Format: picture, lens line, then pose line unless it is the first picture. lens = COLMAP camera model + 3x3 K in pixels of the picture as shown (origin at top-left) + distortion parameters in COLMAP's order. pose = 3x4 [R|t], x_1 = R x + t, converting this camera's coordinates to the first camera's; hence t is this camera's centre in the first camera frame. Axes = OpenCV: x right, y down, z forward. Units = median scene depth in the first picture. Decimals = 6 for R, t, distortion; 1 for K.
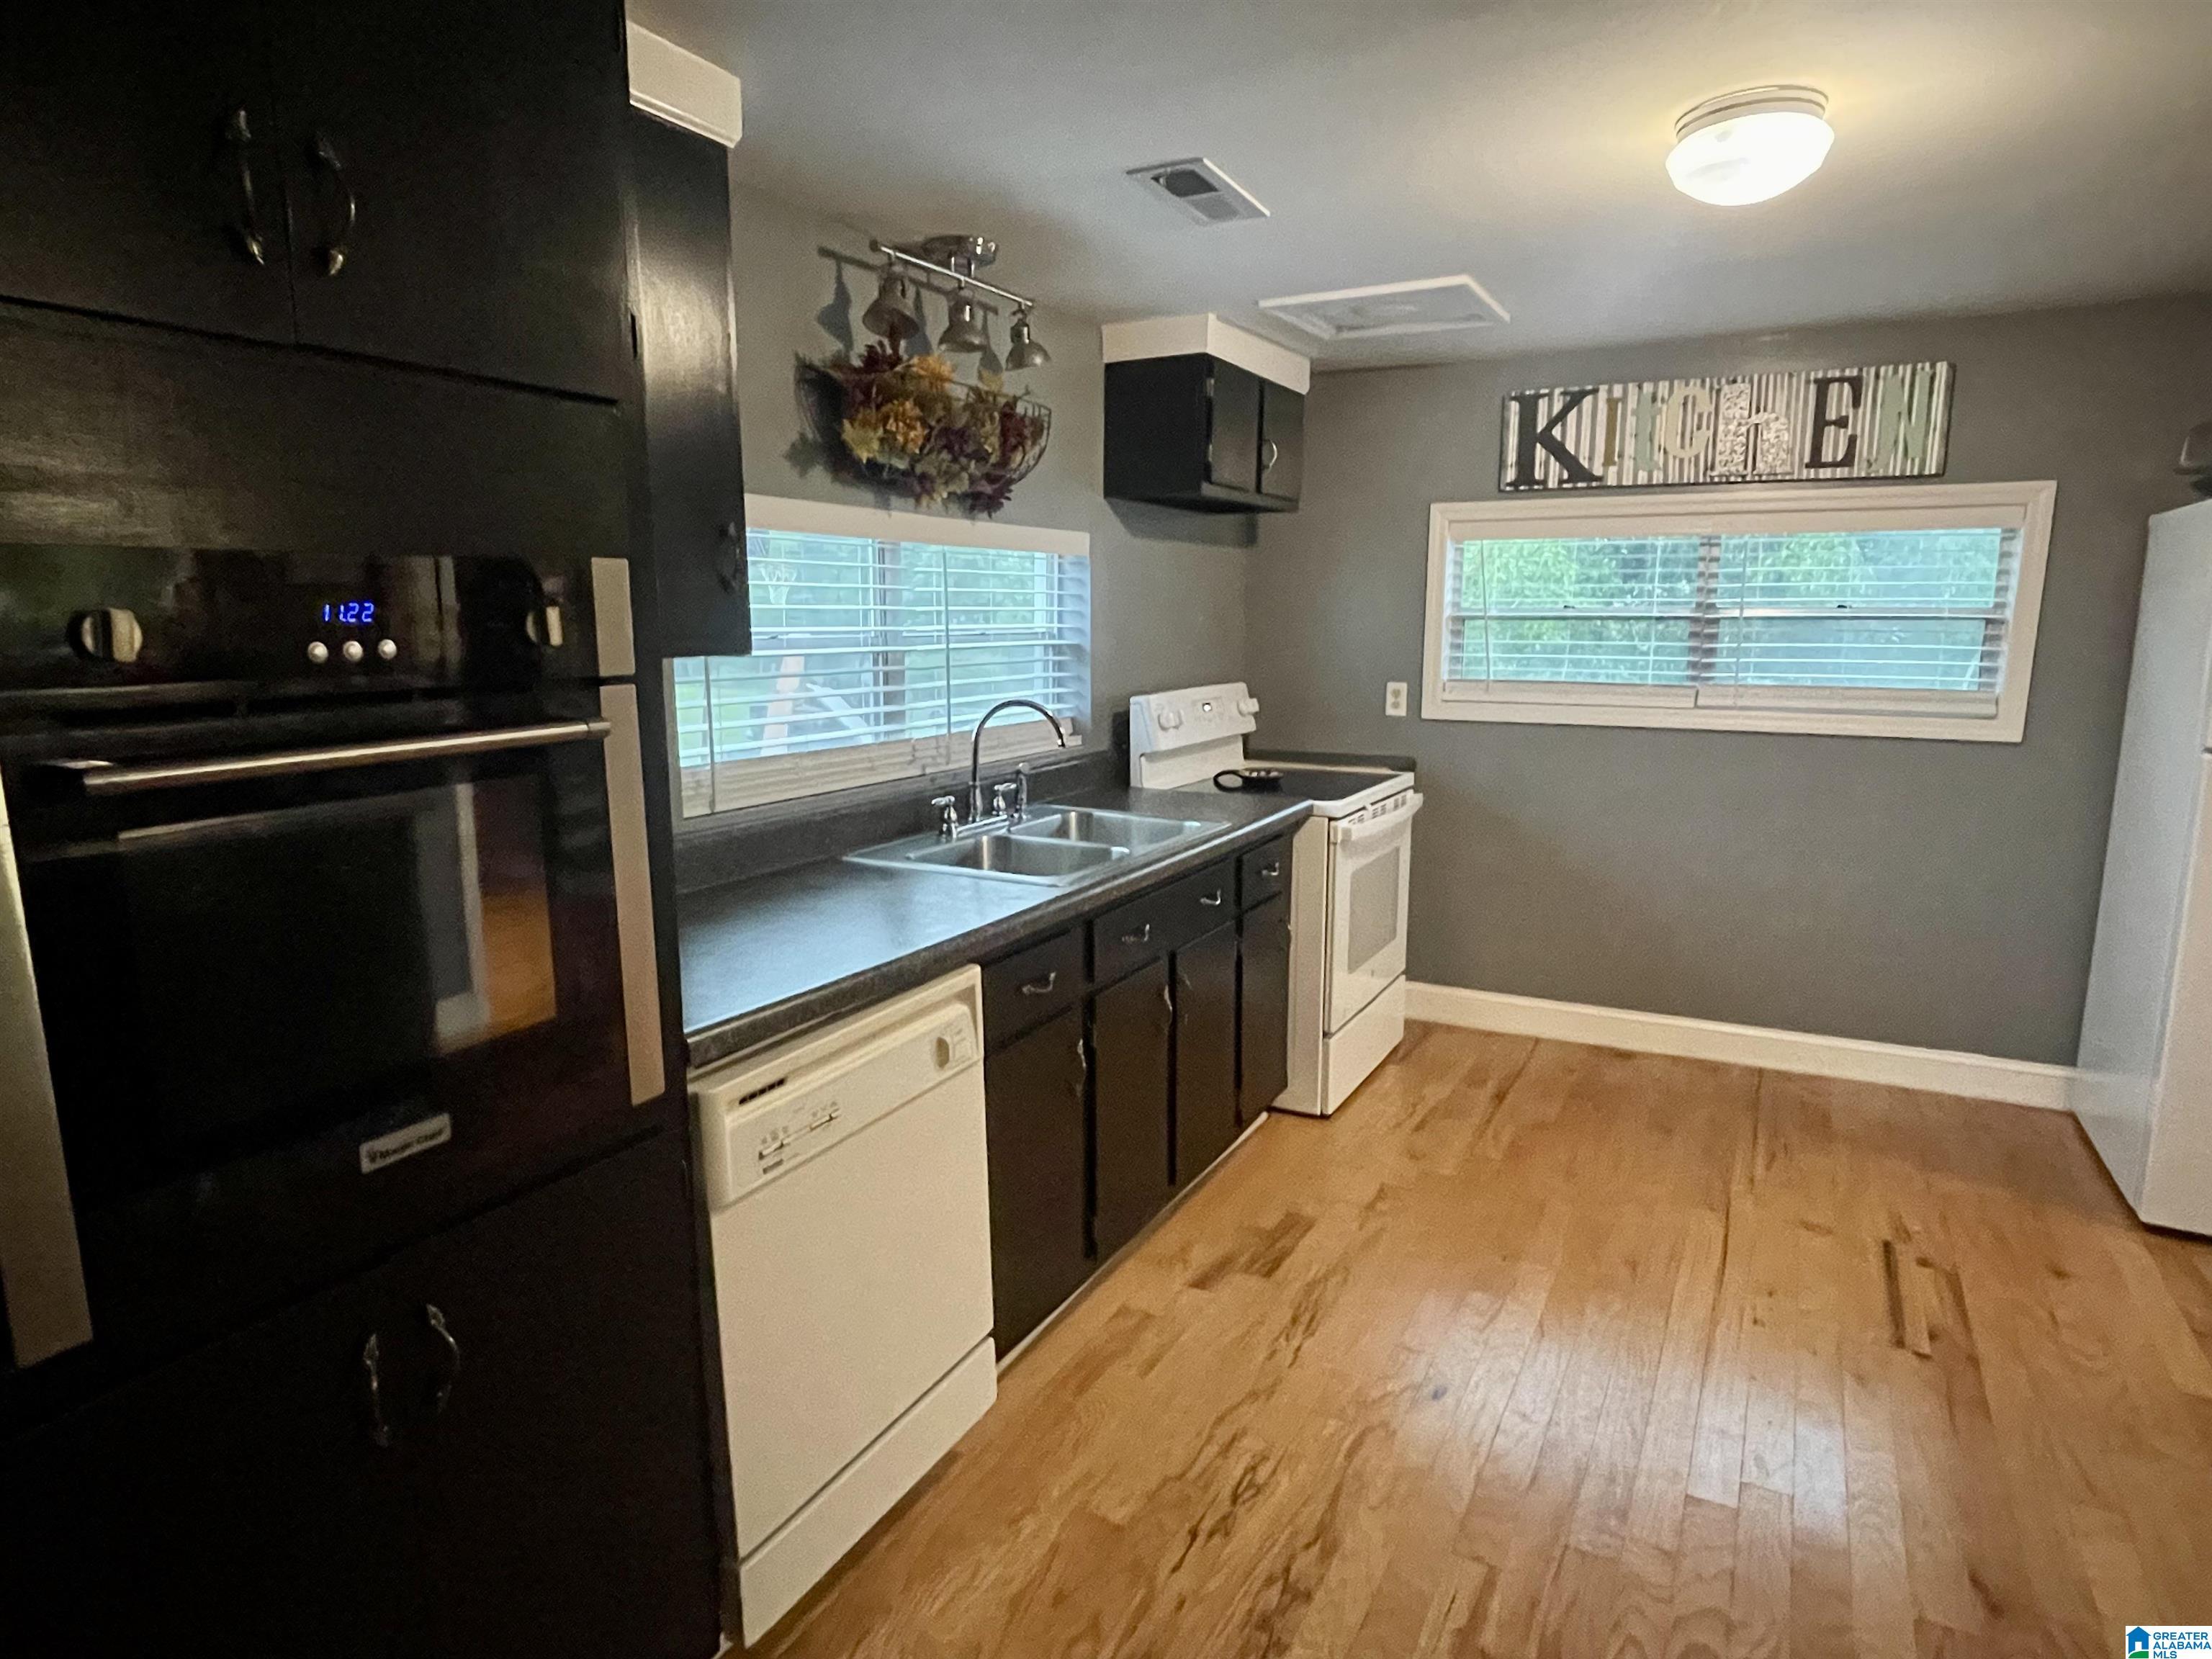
lens RADIAL K [[1315.3, 0, 1106.0], [0, 1315.3, 829.5], [0, 0, 1]] dist [-0.047374, 0.075831]
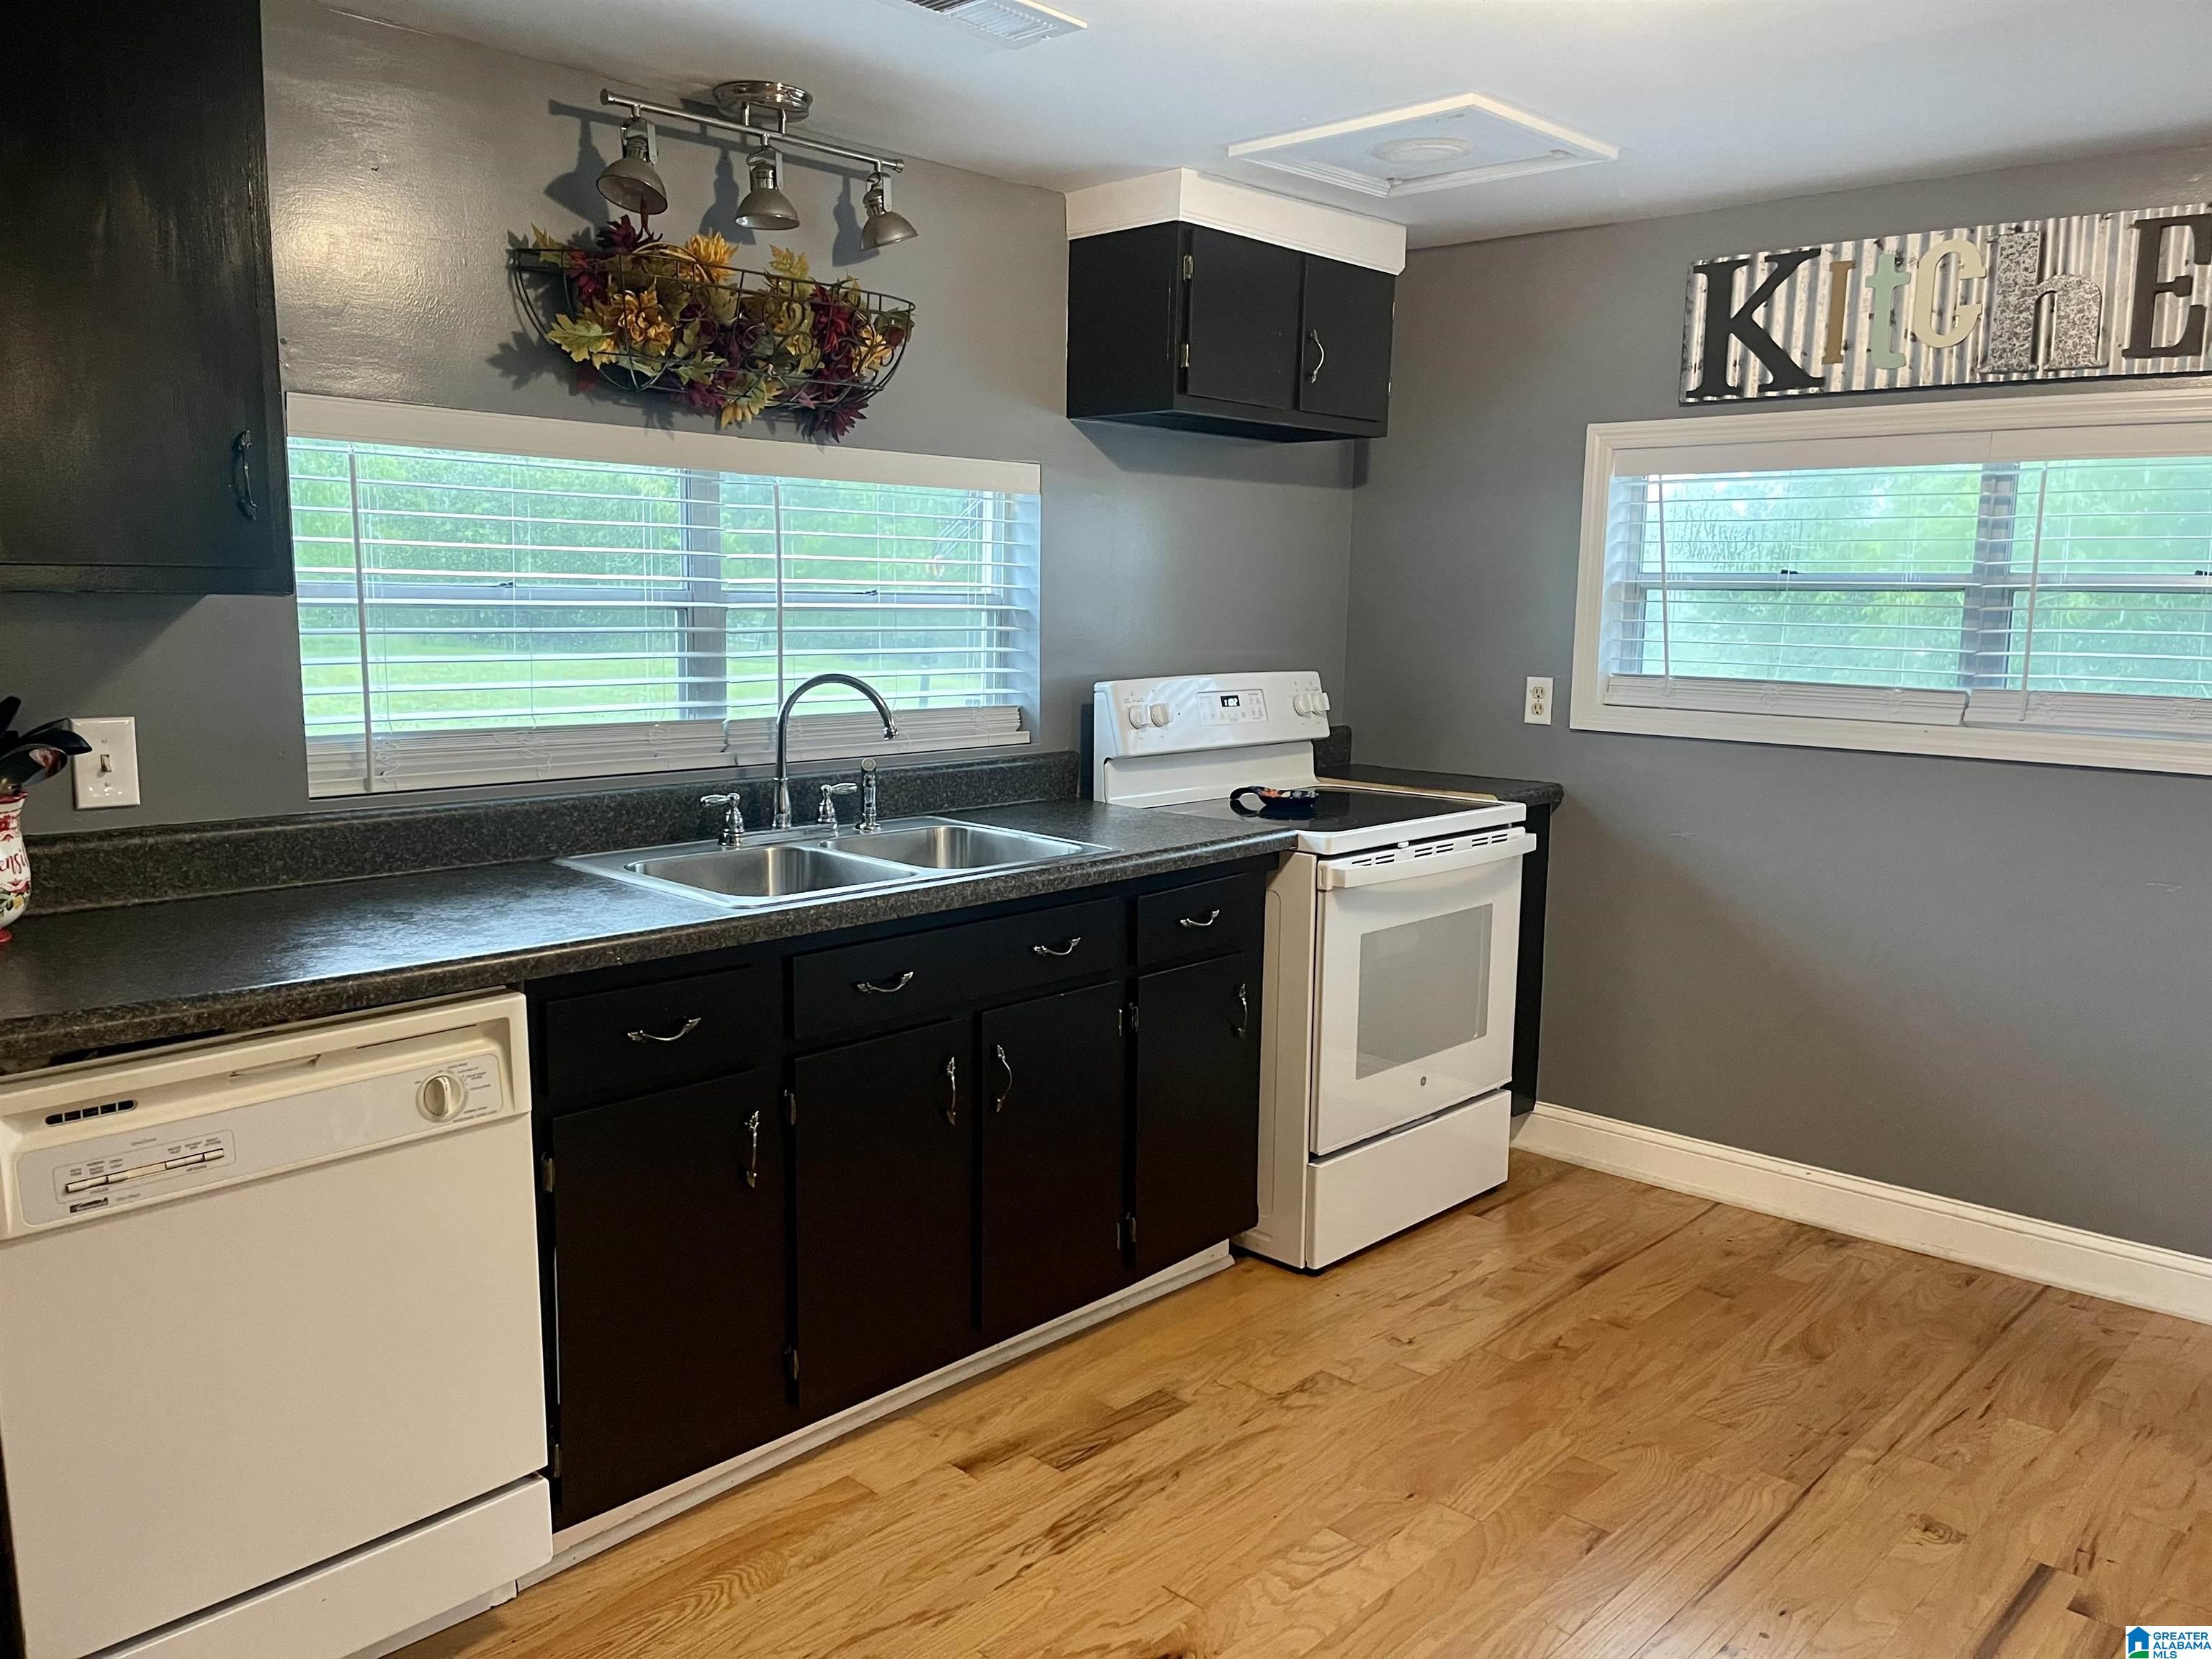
lens RADIAL K [[1710.2, 0, 1099.6], [0, 1710.2, 836.9], [0, 0, 1]] dist [0.003541, -0.005398]
pose [[0.962560, 0.053132, -0.265809, 0.287620], [-0.059233, 0.998132, -0.014982, 0.002428], [0.264517, 0.030166, 0.963909, 0.057723]]
